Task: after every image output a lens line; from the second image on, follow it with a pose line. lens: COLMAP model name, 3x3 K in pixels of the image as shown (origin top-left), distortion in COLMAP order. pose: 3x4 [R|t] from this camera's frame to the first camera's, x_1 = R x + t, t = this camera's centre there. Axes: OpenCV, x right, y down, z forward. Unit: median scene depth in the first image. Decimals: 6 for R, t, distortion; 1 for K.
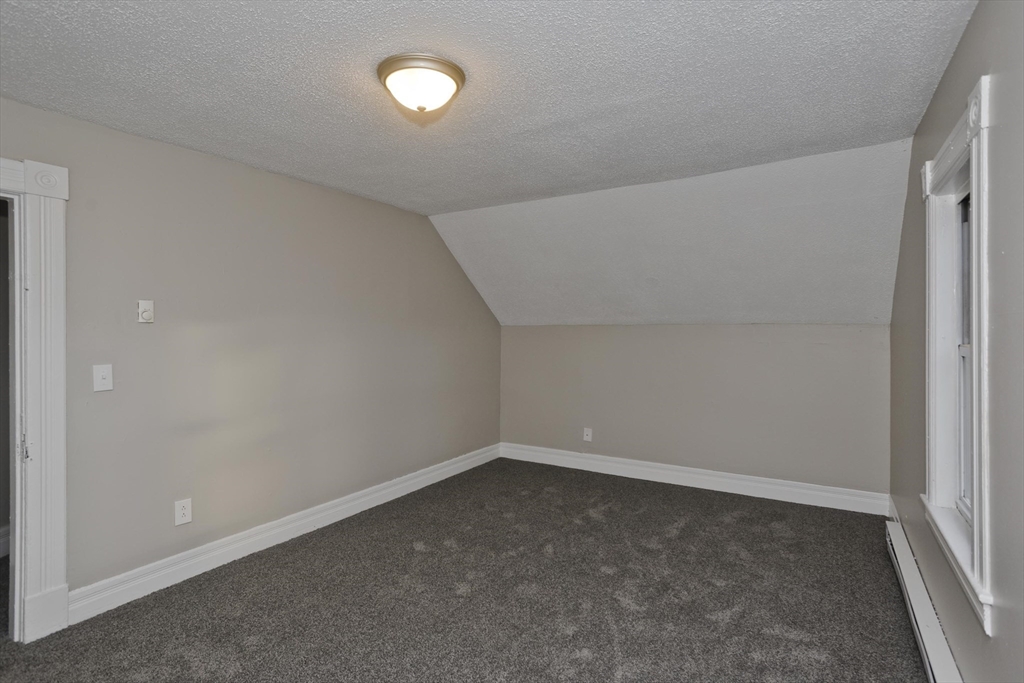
lens RADIAL K [[505.1, 0, 508.4], [0, 505.1, 328.9], [0, 0, 1]] dist [-0.056630, 0.033048]
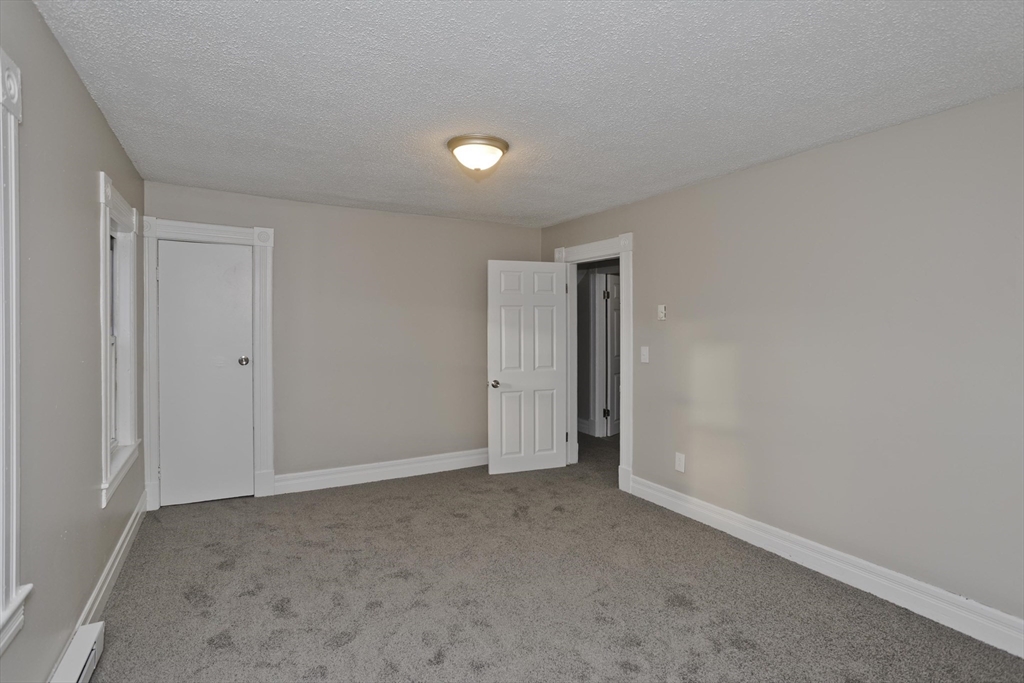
lens RADIAL K [[505.1, 0, 508.4], [0, 505.1, 328.9], [0, 0, 1]] dist [-0.056630, 0.033048]
pose [[-0.485681, 0.006146, -0.874115, 0.739786], [0.003374, 0.999981, 0.005156, 0.004108], [0.874130, -0.000445, -0.485692, 1.259244]]
